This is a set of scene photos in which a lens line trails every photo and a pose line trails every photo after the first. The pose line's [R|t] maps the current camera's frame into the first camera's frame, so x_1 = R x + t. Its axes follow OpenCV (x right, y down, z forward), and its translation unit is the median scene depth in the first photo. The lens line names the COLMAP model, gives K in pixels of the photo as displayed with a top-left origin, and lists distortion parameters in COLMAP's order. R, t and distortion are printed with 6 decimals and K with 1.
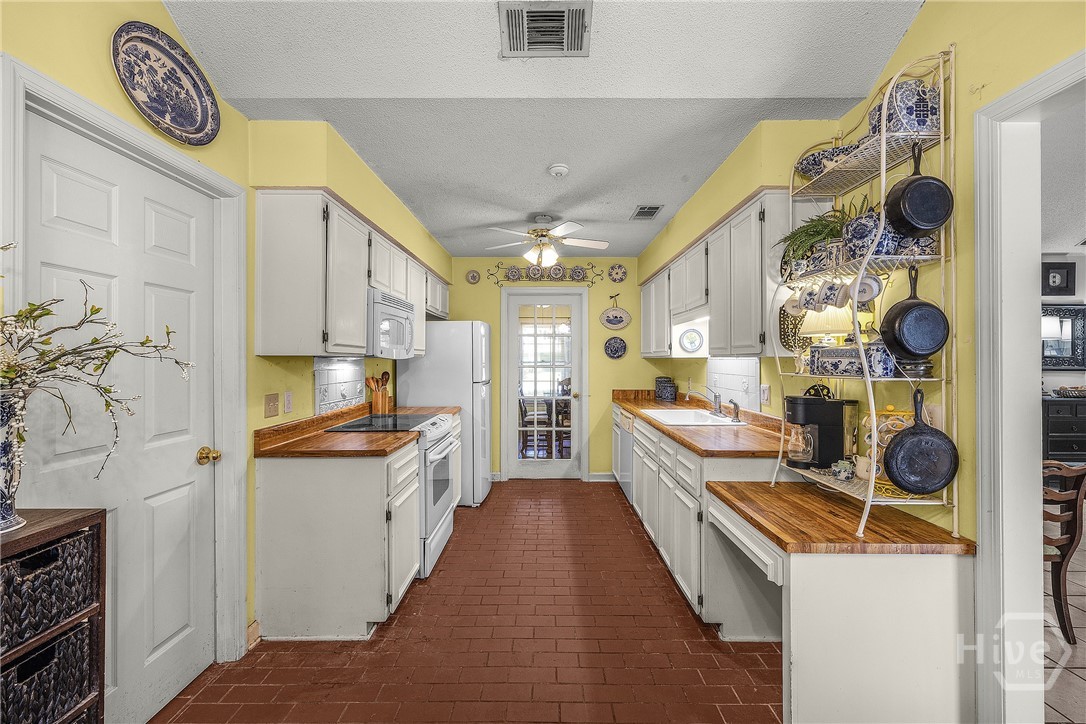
lens RADIAL K [[461.8, 0, 535.2], [0, 461.8, 354.1], [0, 0, 1]] dist [-0.001091, -0.000200]
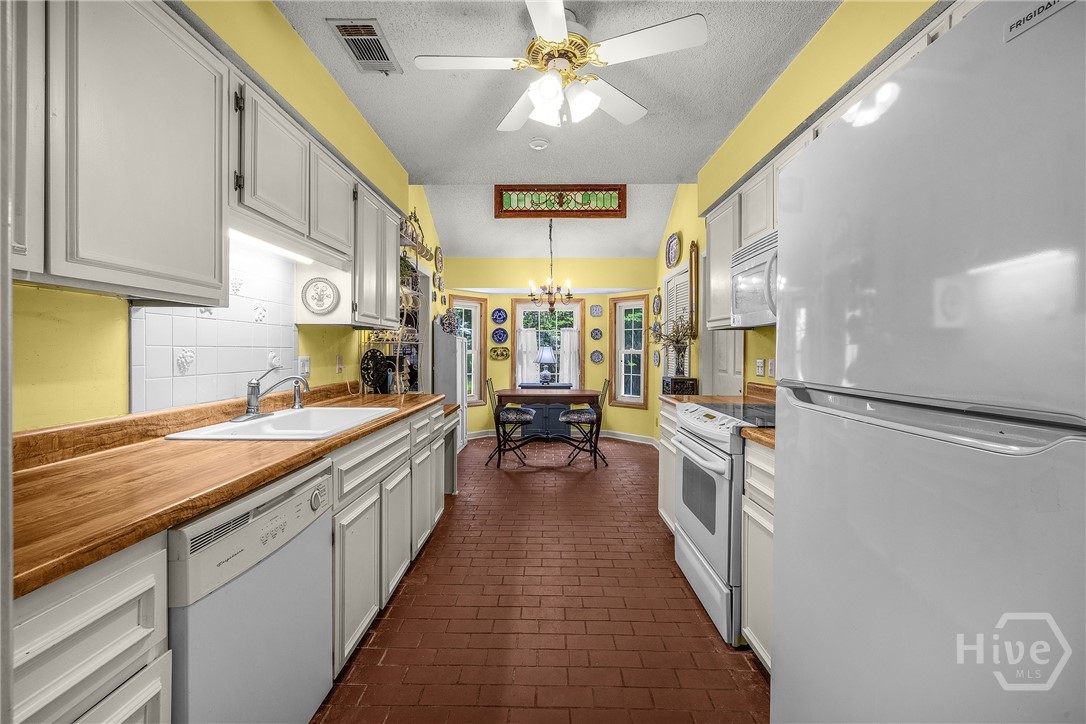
lens RADIAL K [[461.8, 0, 546.8], [0, 461.8, 355.2], [0, 0, 1]] dist [-0.001091, -0.000200]
pose [[-0.999924, -0.011503, -0.004502, -0.110742], [-0.011509, 0.999933, 0.001327, 0.078211], [0.004487, 0.001379, -0.999989, 2.652693]]
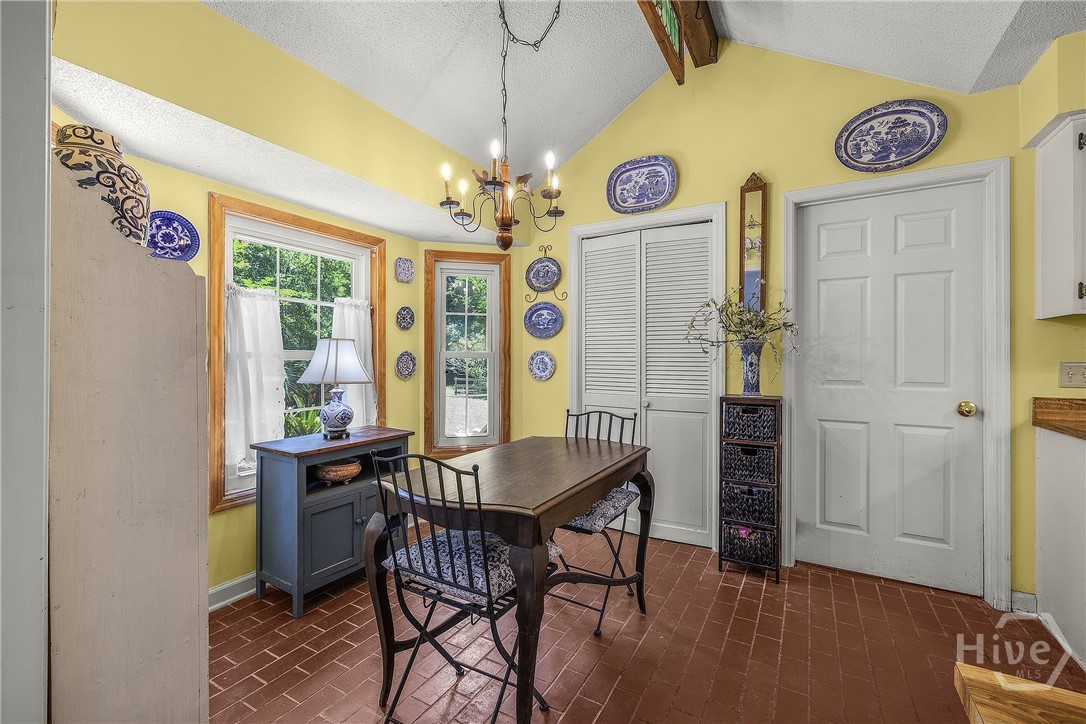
lens RADIAL K [[461.8, 0, 543.1], [0, 461.8, 358.1], [0, 0, 1]] dist [-0.001091, -0.000200]
pose [[-0.486450, -0.003946, -0.873699, 0.690453], [0.005778, 0.999953, -0.007733, 0.080141], [0.873689, -0.008810, -0.486405, 0.536512]]
